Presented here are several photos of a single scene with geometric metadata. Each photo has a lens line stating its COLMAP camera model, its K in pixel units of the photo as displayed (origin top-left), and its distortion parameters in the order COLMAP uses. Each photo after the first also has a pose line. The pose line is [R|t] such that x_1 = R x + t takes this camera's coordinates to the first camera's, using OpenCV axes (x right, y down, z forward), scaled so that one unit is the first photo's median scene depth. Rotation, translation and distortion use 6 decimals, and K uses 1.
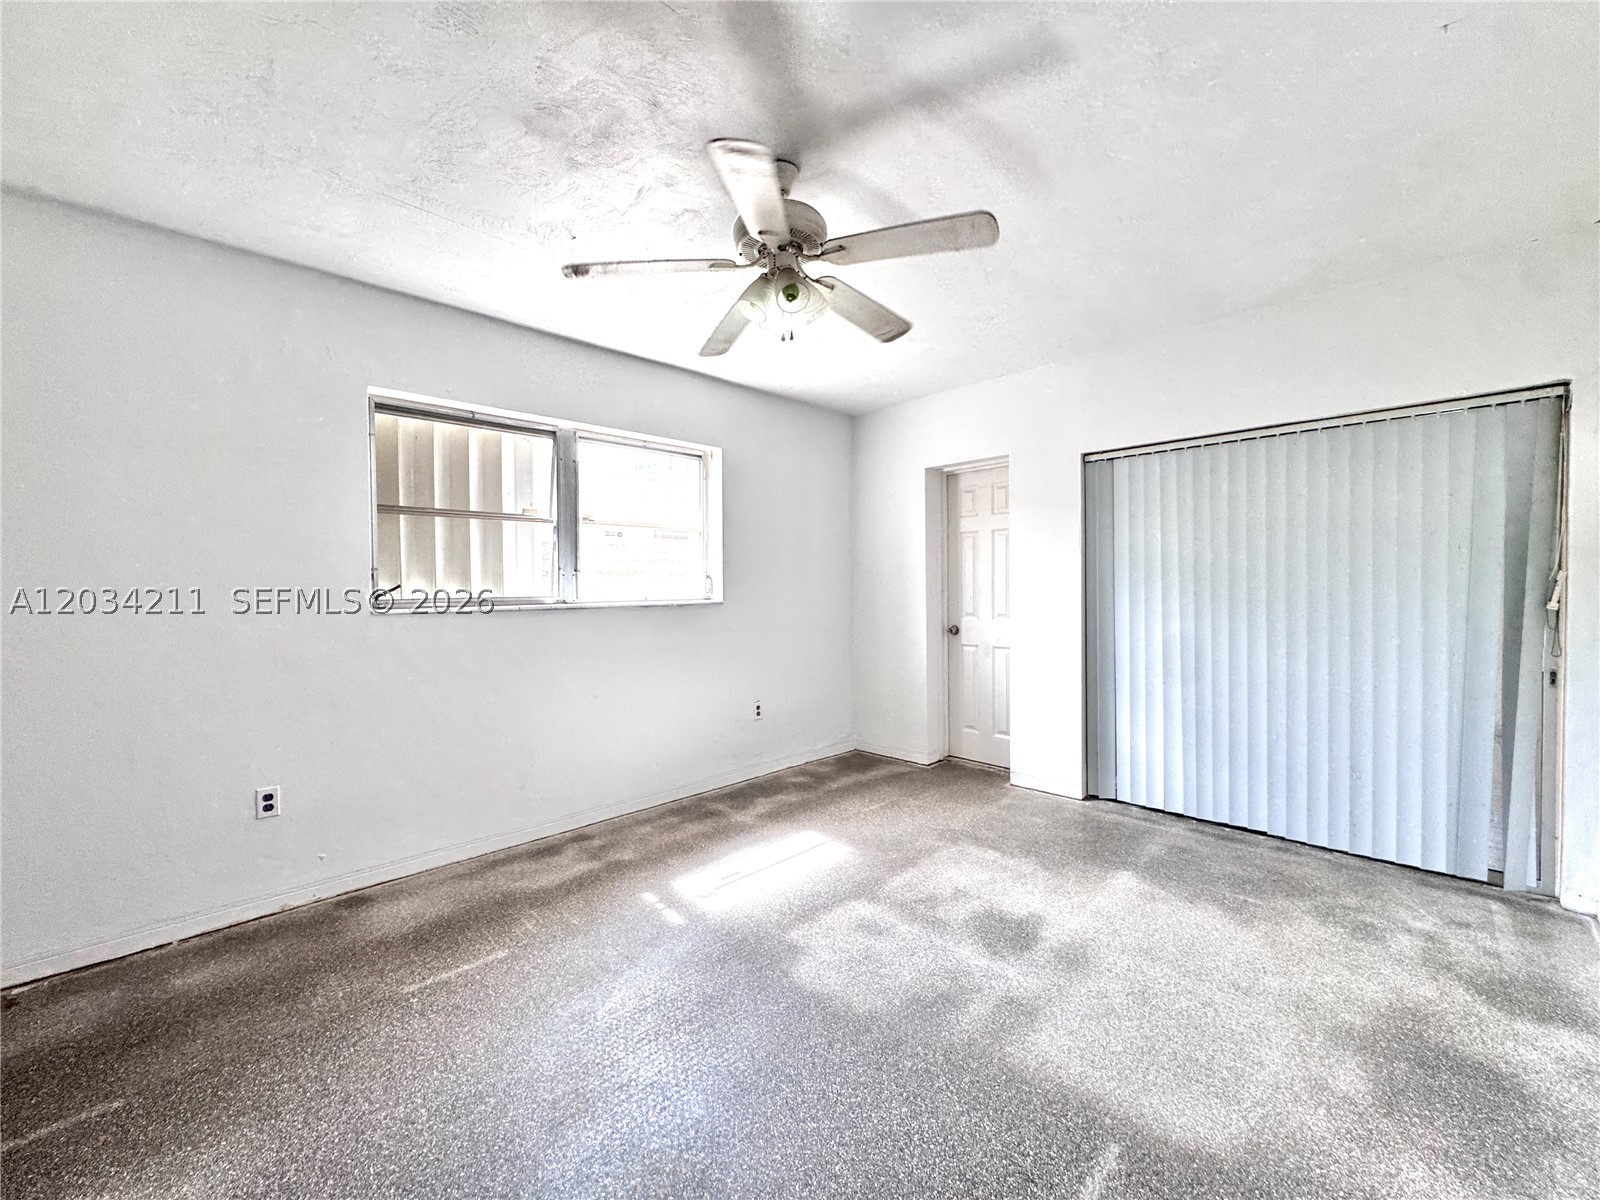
lens RADIAL K [[642.8, 0, 800.0], [0, 642.8, 600.0], [0, 0, 1]] dist [-0.003494, -0.000318]
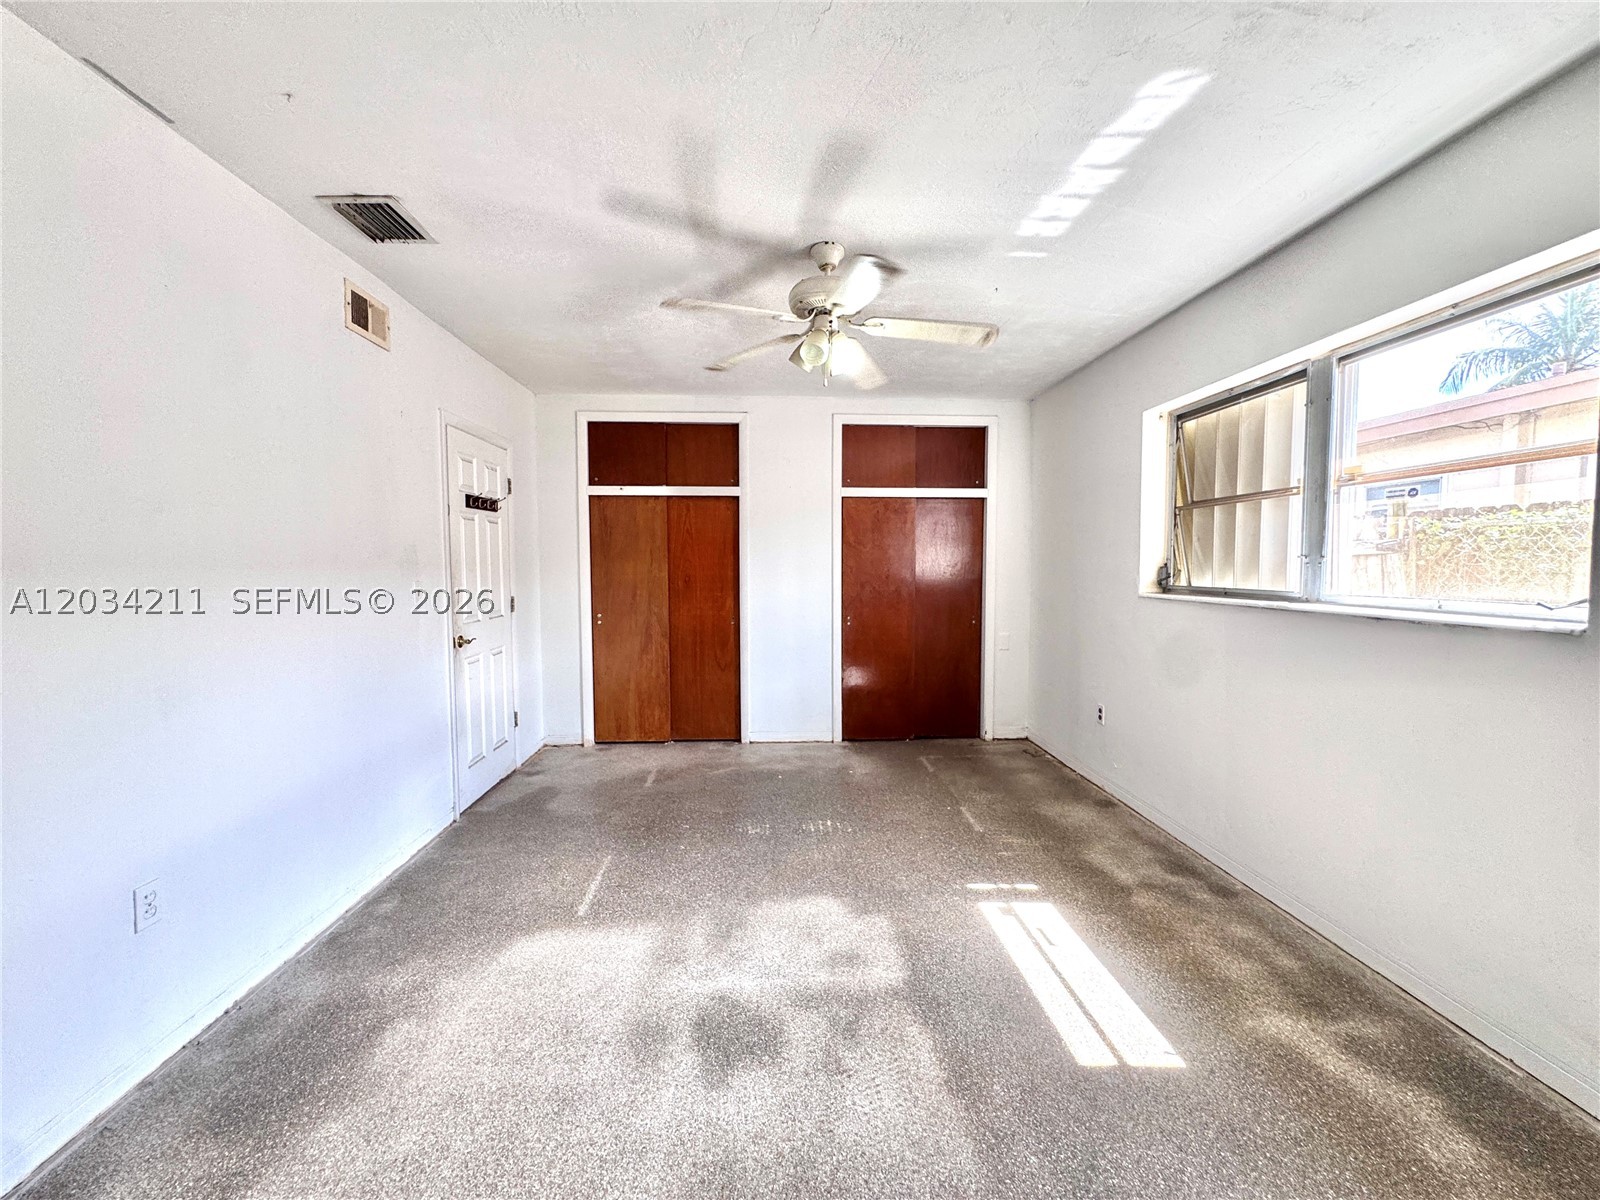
lens RADIAL K [[642.8, 0, 800.0], [0, 642.8, 600.0], [0, 0, 1]] dist [-0.003494, -0.000318]
pose [[-0.660885, 0.052847, -0.748624, 0.686359], [-0.007436, 0.997008, 0.076946, -0.059623], [0.750450, 0.056419, -0.658515, 1.288117]]
